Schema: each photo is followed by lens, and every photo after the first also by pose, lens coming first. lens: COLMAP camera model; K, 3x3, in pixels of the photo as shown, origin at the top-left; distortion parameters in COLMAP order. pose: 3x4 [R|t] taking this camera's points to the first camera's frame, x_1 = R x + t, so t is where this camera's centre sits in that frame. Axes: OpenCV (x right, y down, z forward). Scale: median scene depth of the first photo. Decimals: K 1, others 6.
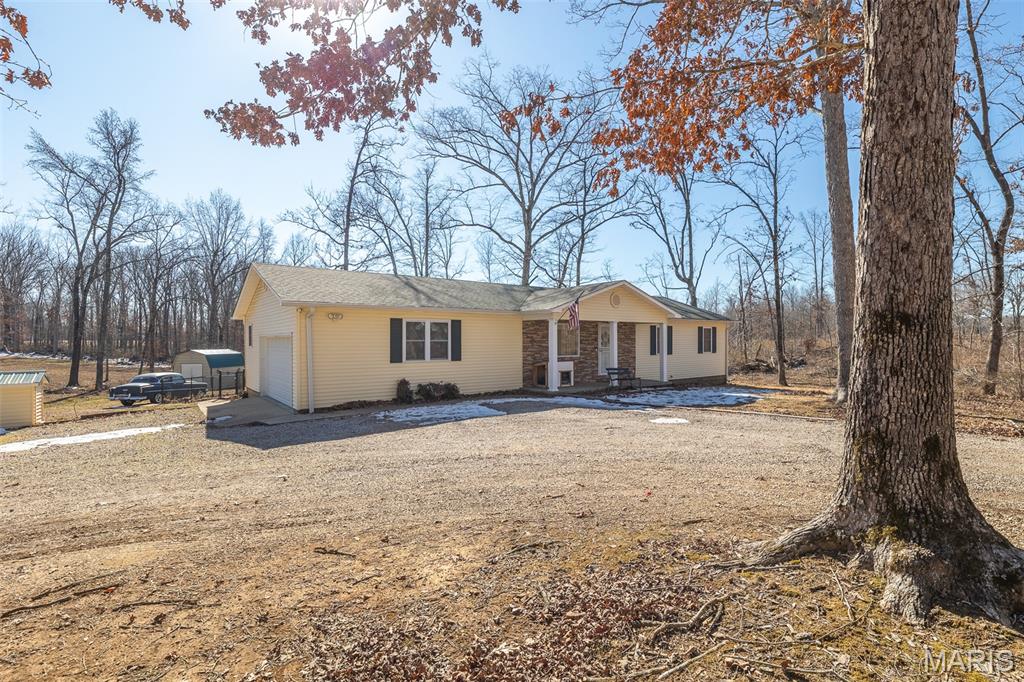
lens RADIAL K [[480.5, 0, 511.8], [0, 480.5, 338.3], [0, 0, 1]] dist [-0.002566, 0.000881]
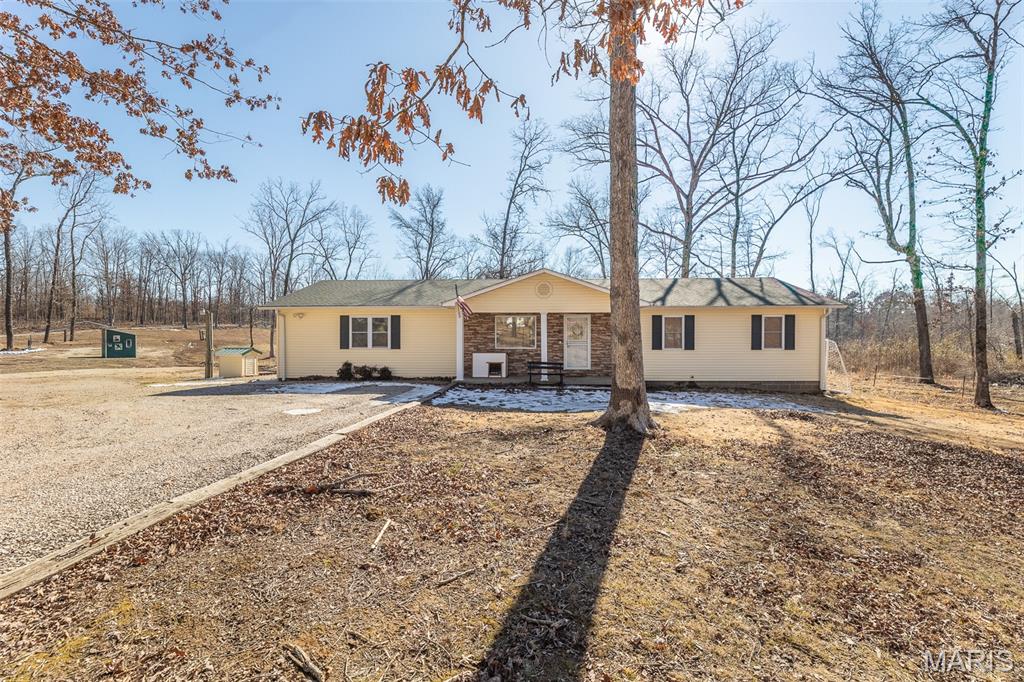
lens RADIAL K [[413.8, 0, 512.0], [0, 413.8, 340.2], [0, 0, 1]] dist [-0.002502, 0.000365]
pose [[0.778159, 0.016363, -0.627854, 0.766976], [0.000970, 0.999628, 0.027255, -0.003359], [0.628066, -0.021818, 0.777854, 0.372489]]
